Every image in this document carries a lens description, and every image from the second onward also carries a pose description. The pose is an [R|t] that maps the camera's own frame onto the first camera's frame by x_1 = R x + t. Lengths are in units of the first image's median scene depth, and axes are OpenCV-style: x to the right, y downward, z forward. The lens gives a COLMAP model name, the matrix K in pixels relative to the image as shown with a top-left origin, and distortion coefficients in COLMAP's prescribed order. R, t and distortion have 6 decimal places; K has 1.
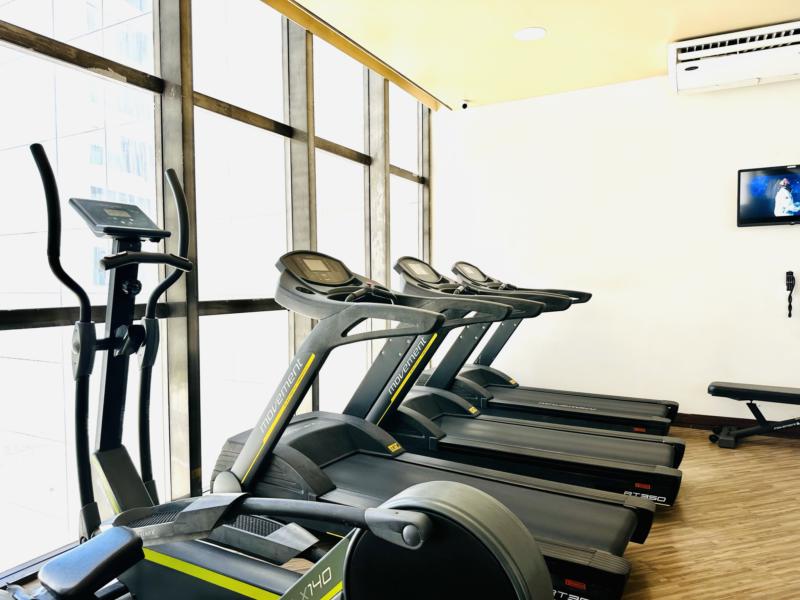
lens RADIAL K [[561.5, 0, 402.7], [0, 561.5, 297.7], [0, 0, 1]] dist [0.092285, -0.138113]
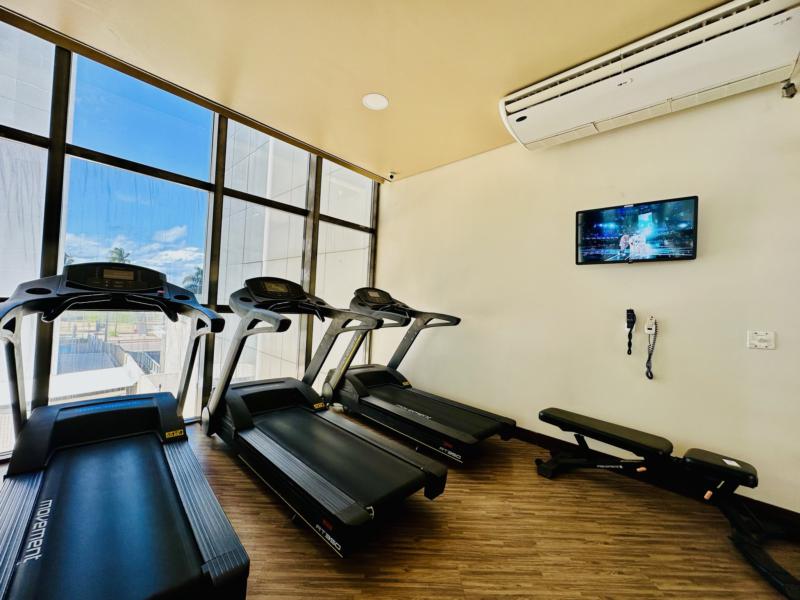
lens RADIAL K [[318.2, 0, 402.2], [0, 318.2, 302.7], [0, 0, 1]] dist [-0.000589, -0.000036]
pose [[0.963708, 0.059656, -0.260209, 0.429635], [-0.072273, 0.996615, -0.039182, -0.005440], [0.256991, 0.056566, 0.964757, 0.335647]]
